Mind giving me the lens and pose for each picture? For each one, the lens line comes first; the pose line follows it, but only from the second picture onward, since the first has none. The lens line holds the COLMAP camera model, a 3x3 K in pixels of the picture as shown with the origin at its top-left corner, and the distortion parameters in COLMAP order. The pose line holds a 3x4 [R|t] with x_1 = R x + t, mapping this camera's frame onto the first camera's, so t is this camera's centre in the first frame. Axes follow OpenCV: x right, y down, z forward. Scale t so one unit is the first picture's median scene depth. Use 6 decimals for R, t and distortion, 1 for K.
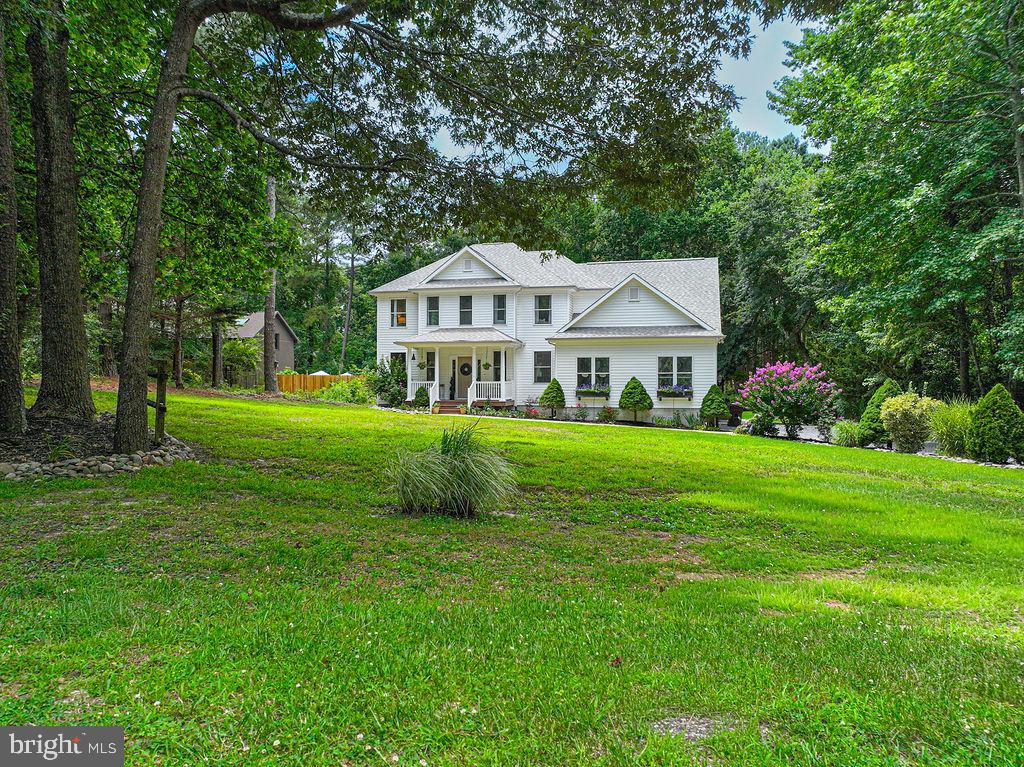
lens RADIAL K [[733.2, 0, 516.9], [0, 733.2, 369.1], [0, 0, 1]] dist [-0.005608, 0.028348]
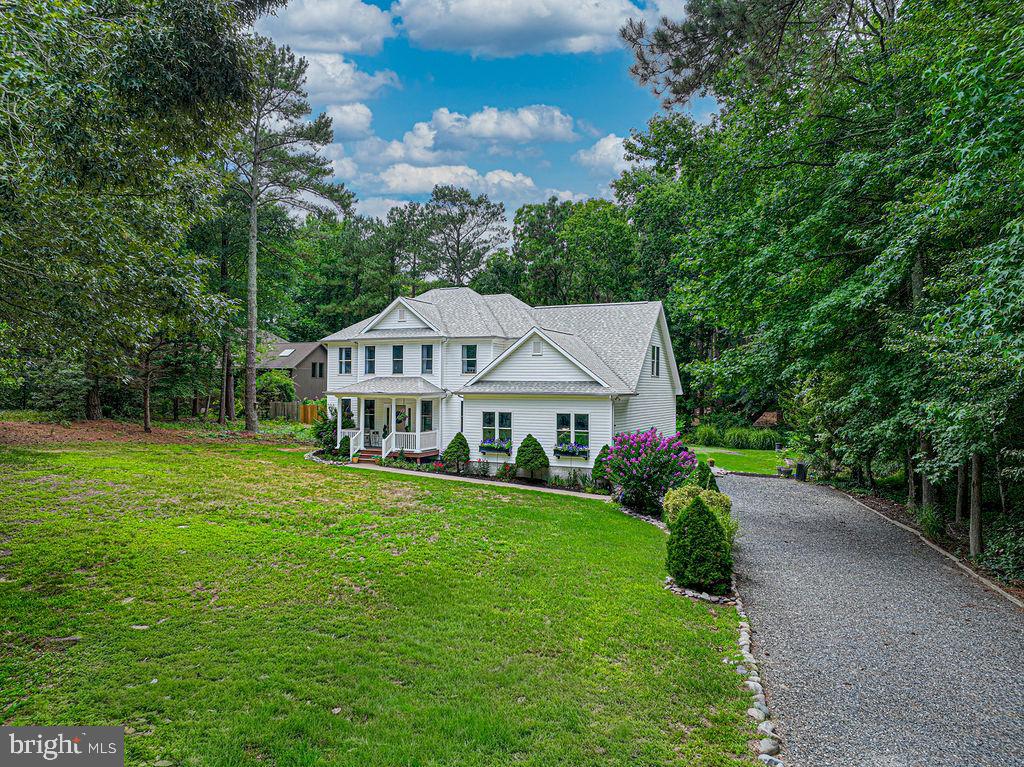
lens RADIAL K [[733.2, 0, 516.9], [0, 733.2, 369.1], [0, 0, 1]] dist [-0.005608, 0.028348]
pose [[0.978125, 0.002101, -0.208009, 0.307163], [-0.004280, 0.999941, -0.010023, -0.058381], [0.207976, 0.010693, 0.978075, 0.042230]]
